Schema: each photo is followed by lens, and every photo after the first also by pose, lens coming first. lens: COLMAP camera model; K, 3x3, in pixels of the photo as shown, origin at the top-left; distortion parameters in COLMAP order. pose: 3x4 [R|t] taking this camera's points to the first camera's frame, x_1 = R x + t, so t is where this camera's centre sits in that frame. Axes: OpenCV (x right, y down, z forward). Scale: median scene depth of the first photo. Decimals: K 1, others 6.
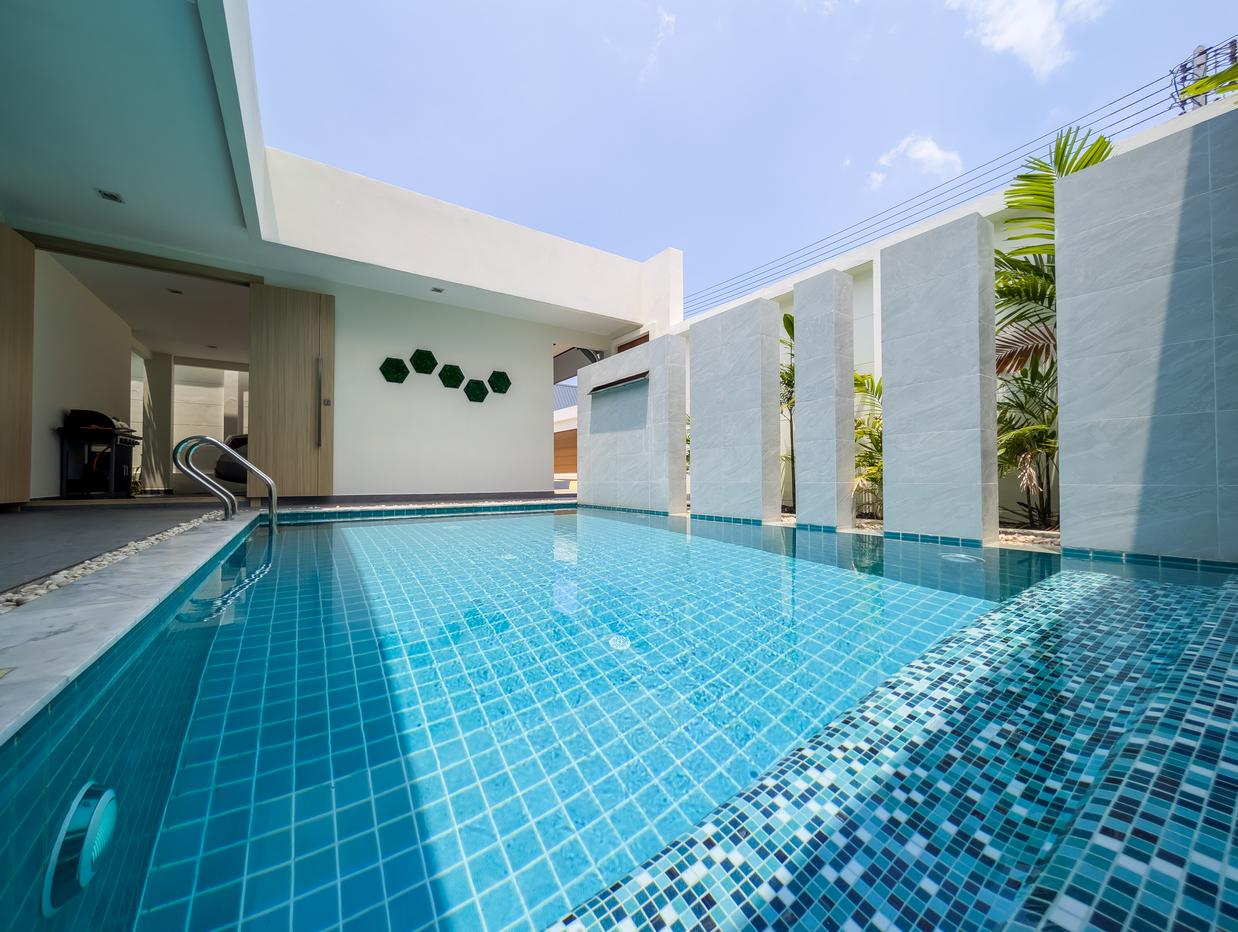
lens RADIAL K [[472.3, 0, 620.6], [0, 472.3, 468.8], [0, 0, 1]] dist [0.014520, 0.000073]
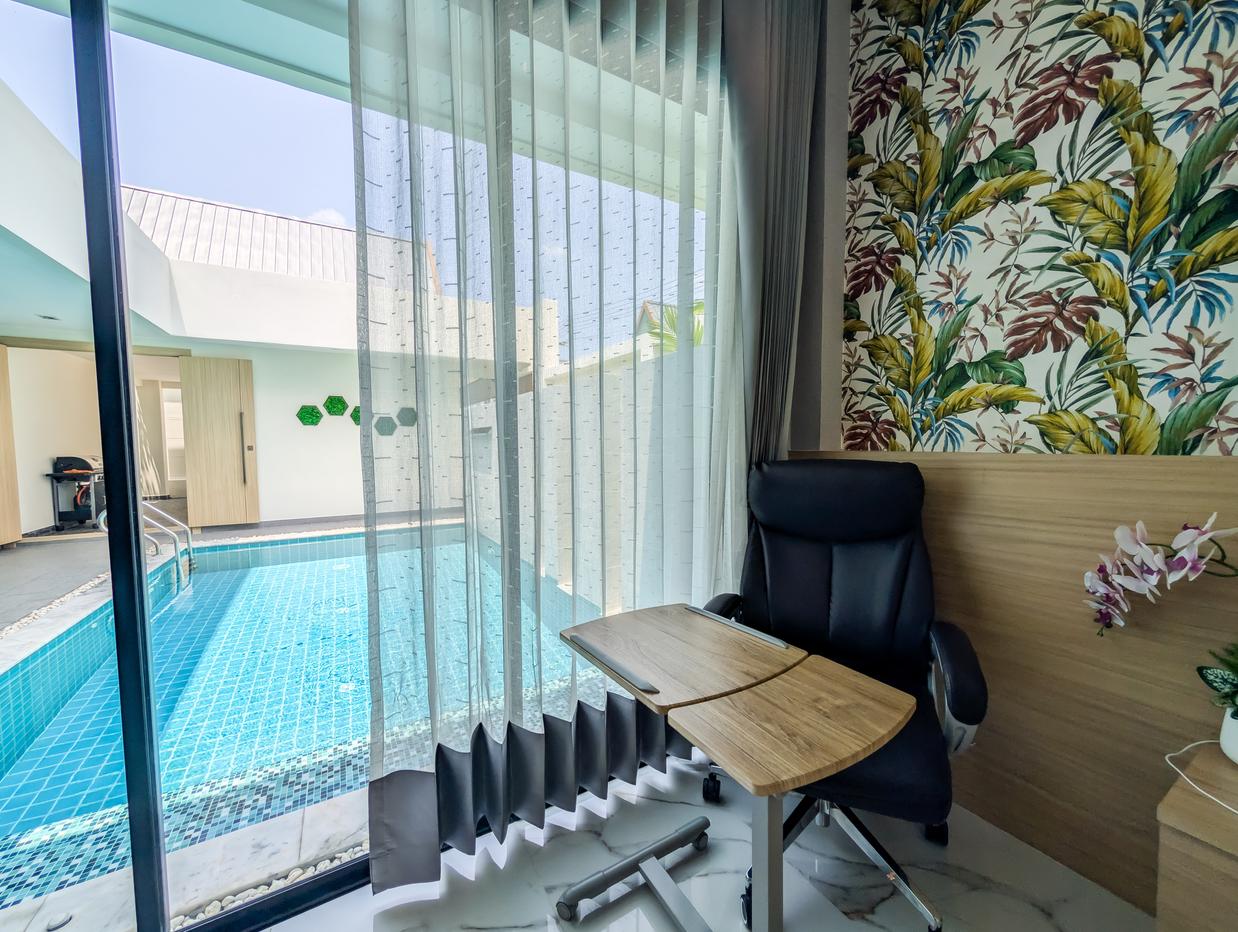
lens RADIAL K [[472.3, 0, 620.6], [0, 472.3, 468.8], [0, 0, 1]] dist [0.014520, 0.000073]
pose [[0.998147, -0.000446, -0.060852, 0.426291], [0.005422, 0.996648, 0.081624, -0.181282], [0.060612, -0.081803, 0.994804, -0.187668]]
